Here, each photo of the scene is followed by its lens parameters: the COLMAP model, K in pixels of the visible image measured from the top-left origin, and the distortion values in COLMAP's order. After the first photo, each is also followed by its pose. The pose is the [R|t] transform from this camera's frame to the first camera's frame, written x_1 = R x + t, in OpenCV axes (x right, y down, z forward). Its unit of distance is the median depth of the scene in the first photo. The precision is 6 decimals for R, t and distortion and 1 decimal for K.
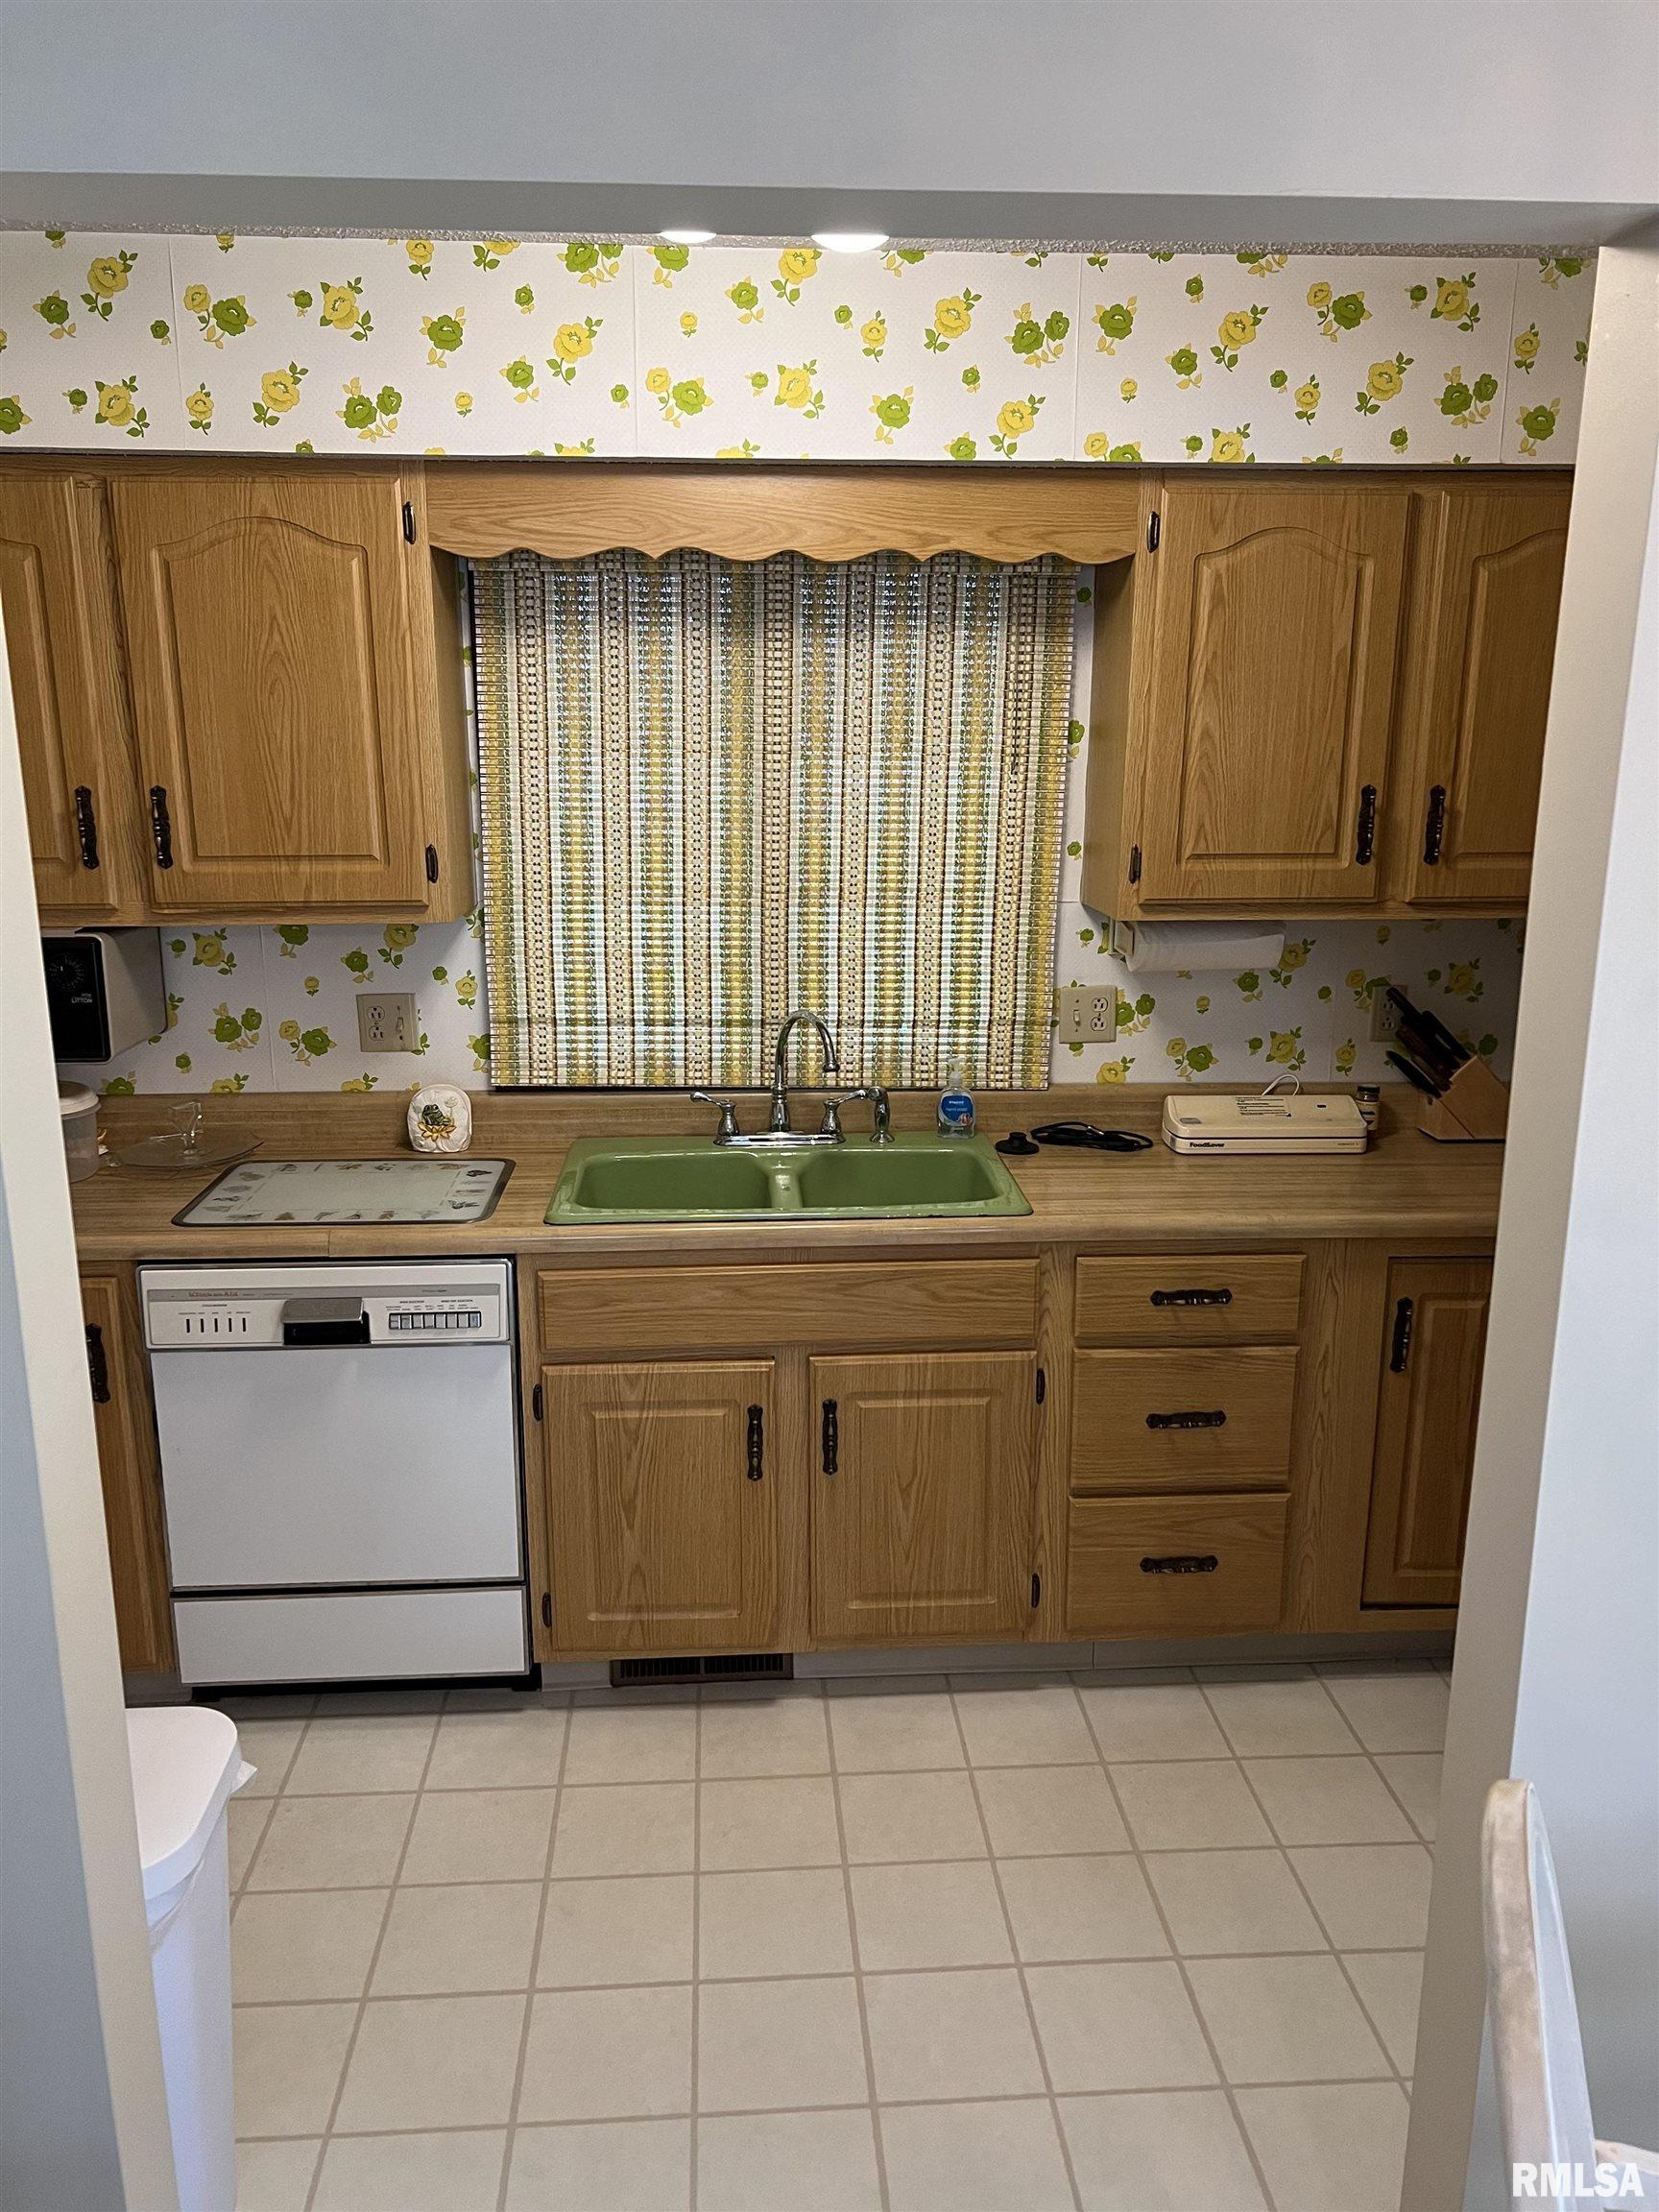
lens RADIAL K [[1670.3, 0, 827.3], [0, 1670.3, 1117.8], [0, 0, 1]] dist [0.063454, -0.027000]
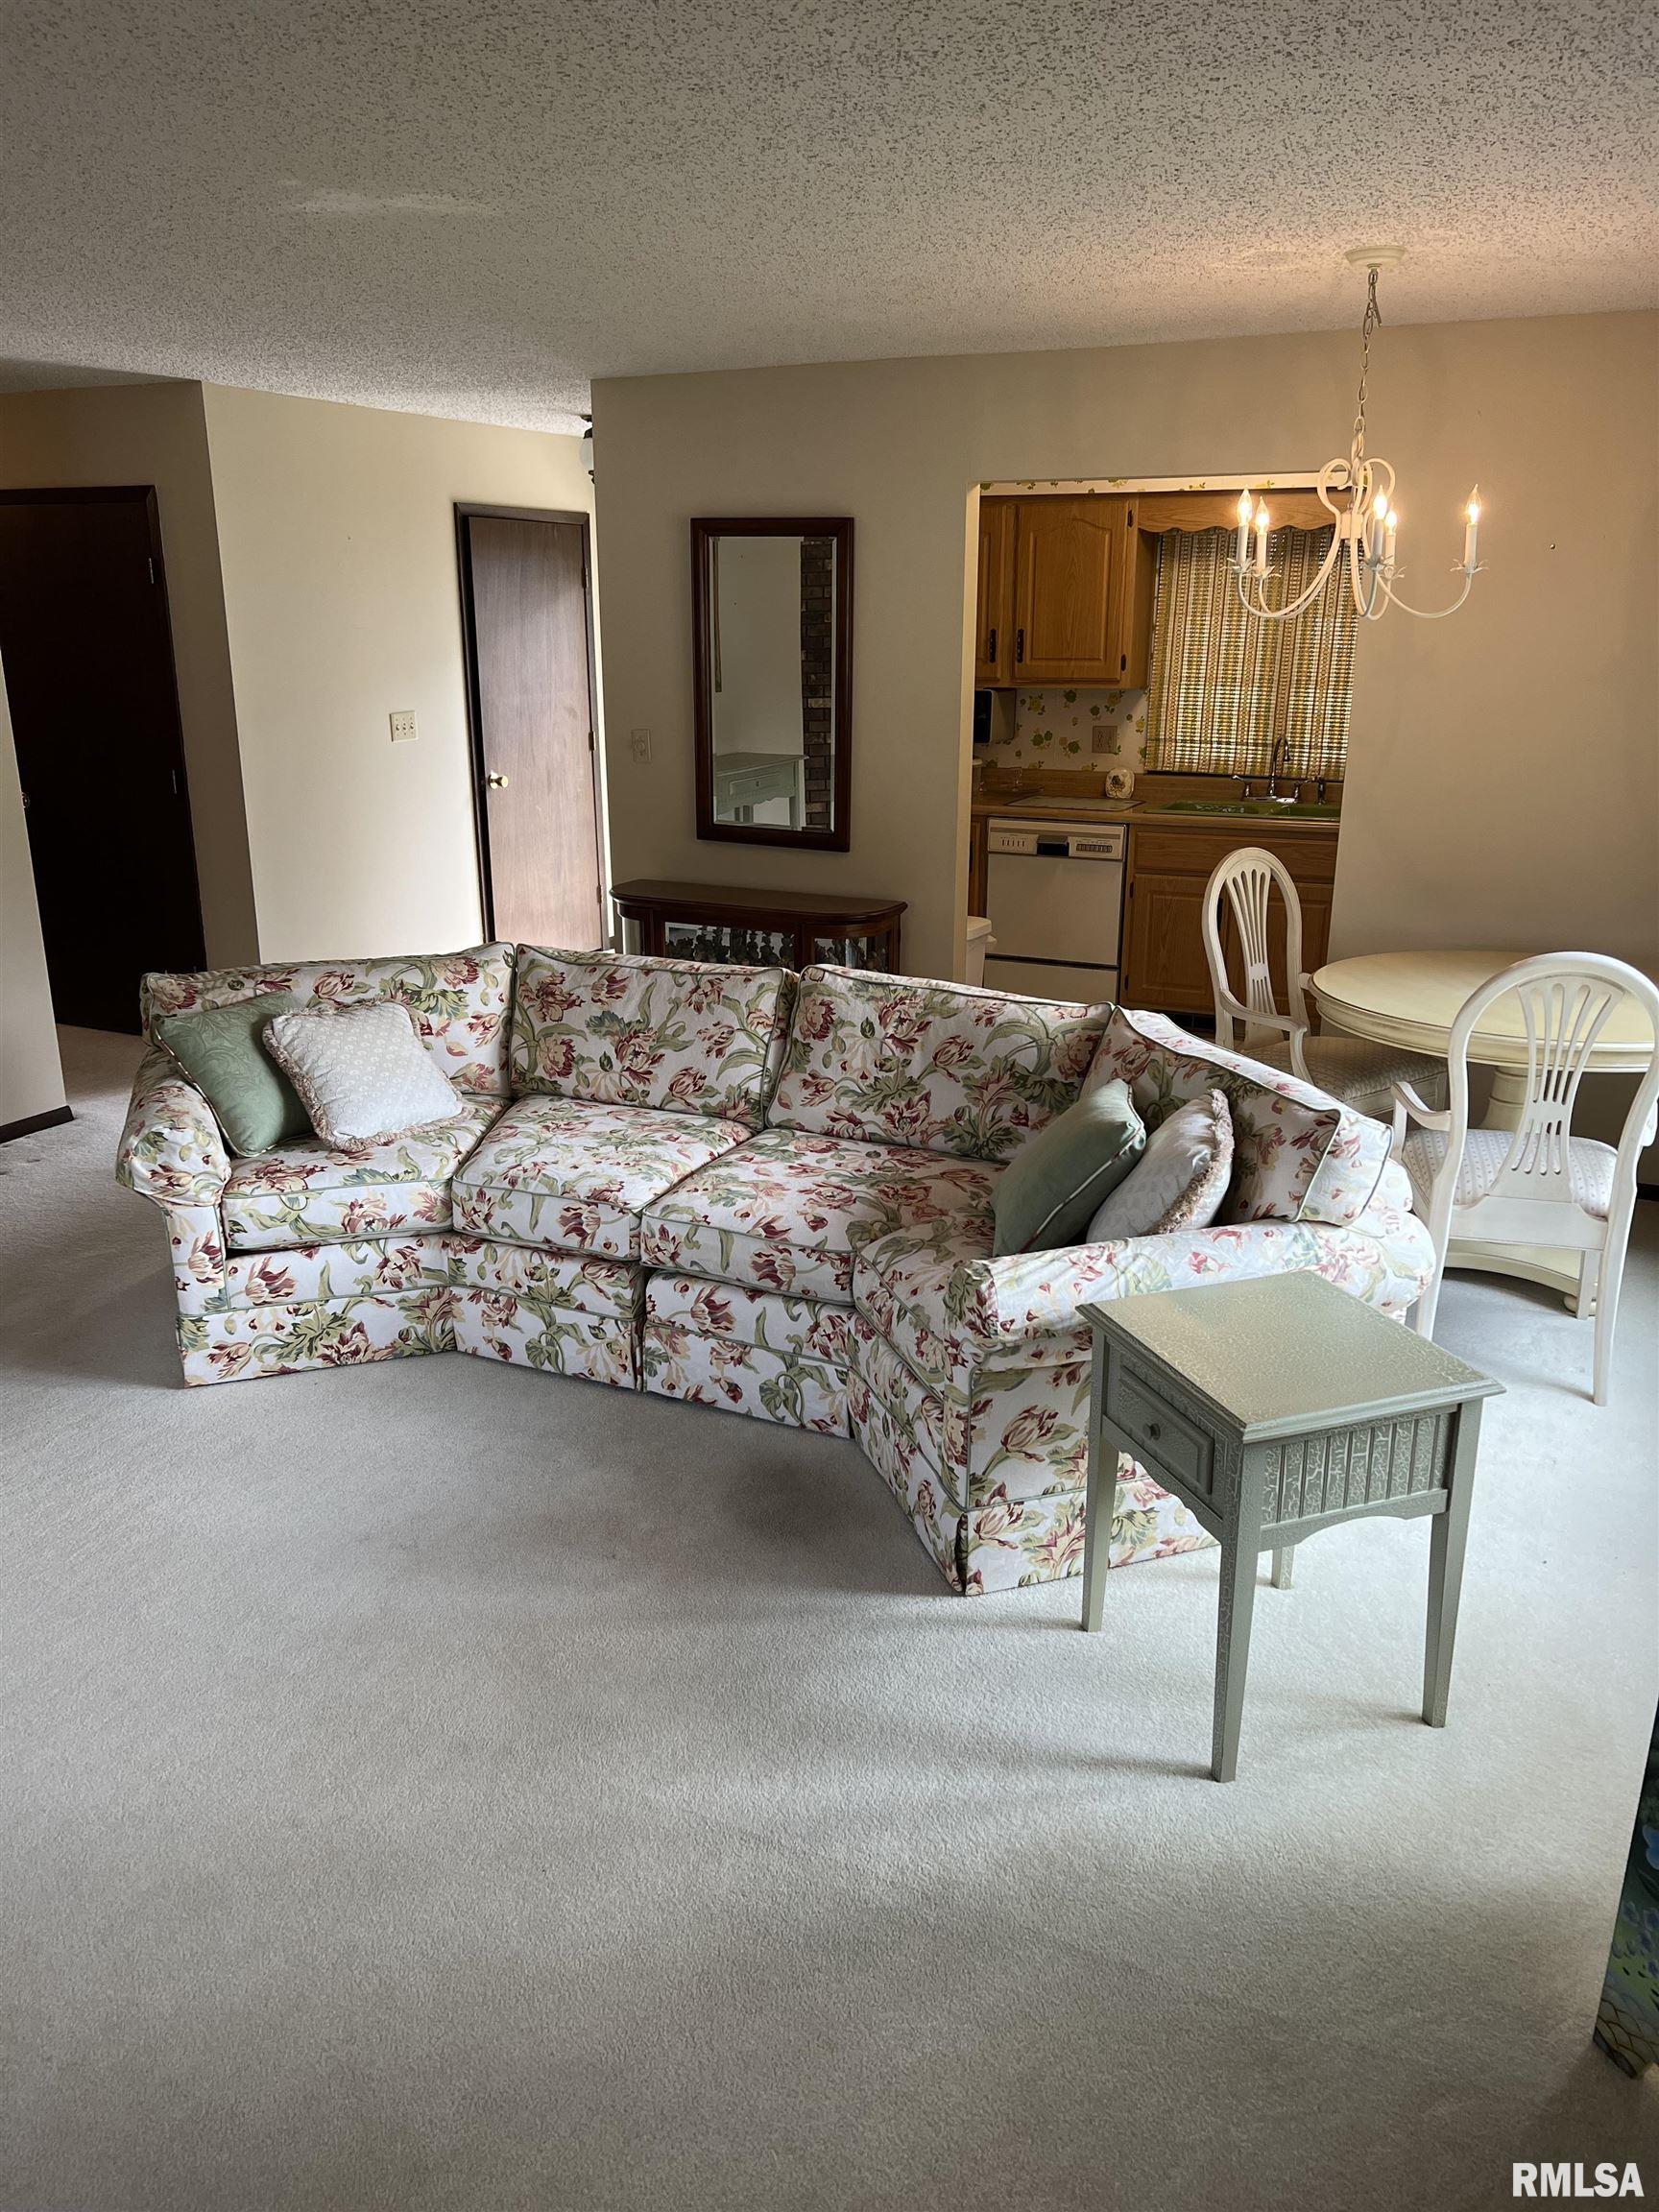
lens RADIAL K [[1670.3, 0, 824.4], [0, 1670.3, 1106.6], [0, 0, 1]] dist [0.063454, -0.027000]
pose [[0.871104, 0.145144, -0.469160, 0.592112], [-0.115590, 0.989085, 0.091375, 0.296118], [0.477301, -0.025367, 0.878373, -1.280798]]
